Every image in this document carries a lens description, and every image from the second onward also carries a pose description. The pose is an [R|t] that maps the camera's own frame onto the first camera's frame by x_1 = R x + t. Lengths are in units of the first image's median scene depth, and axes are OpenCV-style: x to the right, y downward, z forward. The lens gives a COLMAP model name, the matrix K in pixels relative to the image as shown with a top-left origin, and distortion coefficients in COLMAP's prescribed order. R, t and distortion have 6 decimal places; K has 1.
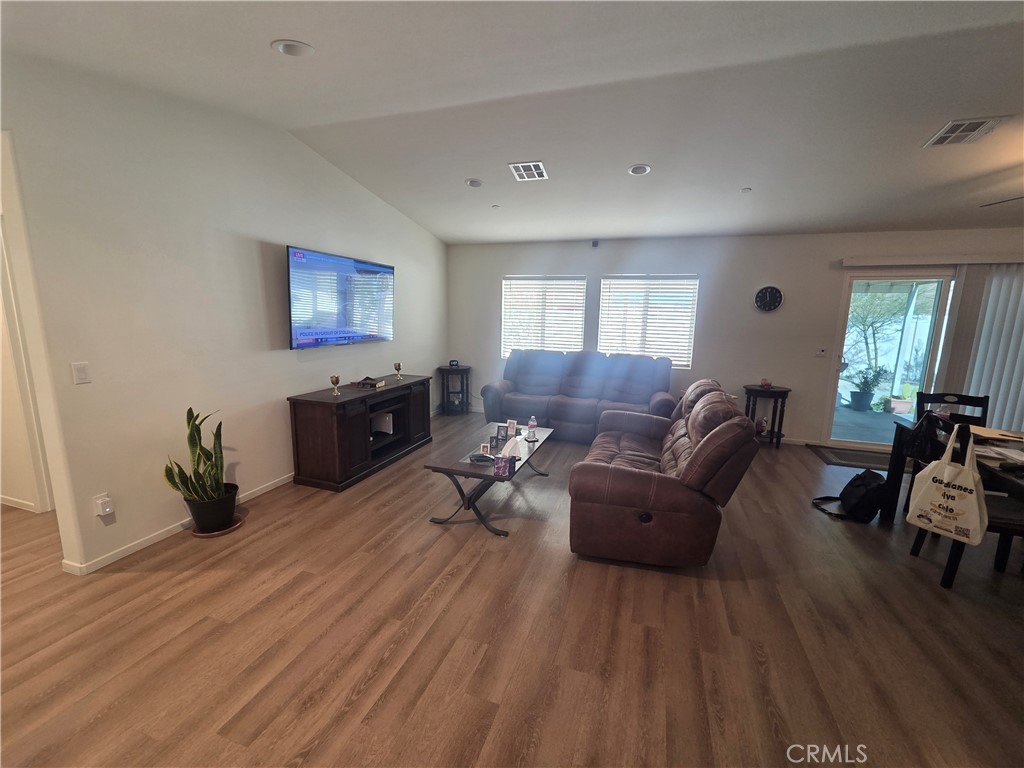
lens RADIAL K [[421.2, 0, 514.9], [0, 421.2, 383.6], [0, 0, 1]] dist [0.003642, 0.000320]
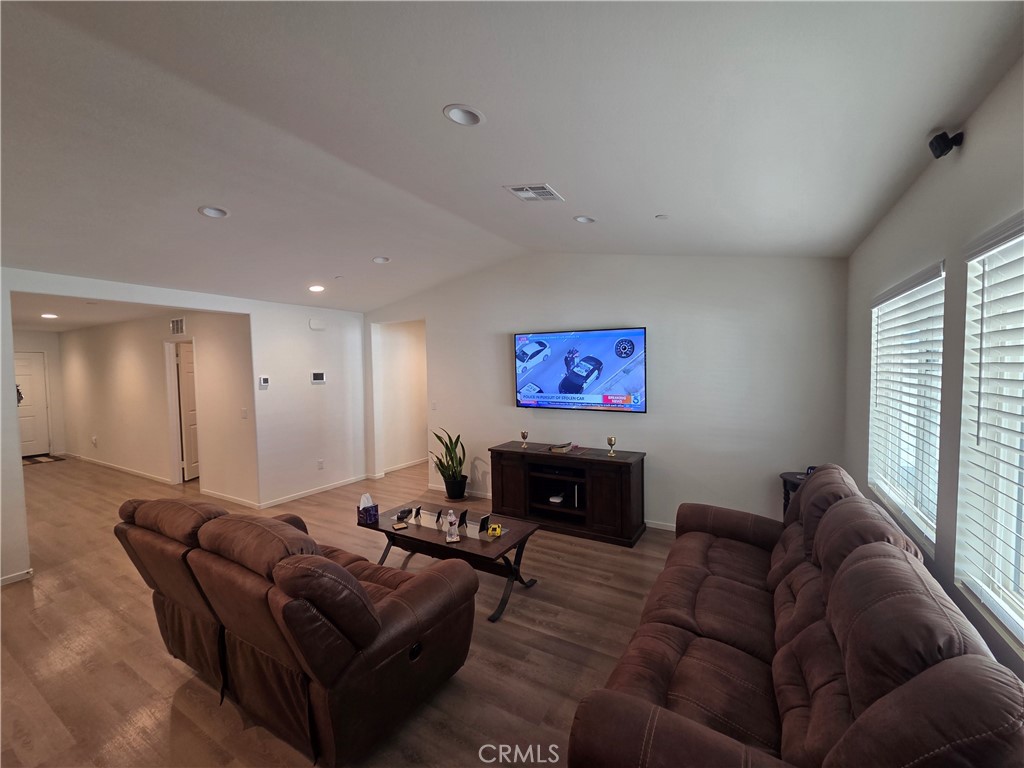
lens RADIAL K [[421.2, 0, 514.8], [0, 421.2, 386.9], [0, 0, 1]] dist [0.003642, 0.000320]
pose [[-0.199180, 0.035161, -0.979332, 0.777575], [-0.152022, 0.986149, 0.066325, -0.224389], [0.968099, 0.162090, -0.191076, 1.180905]]
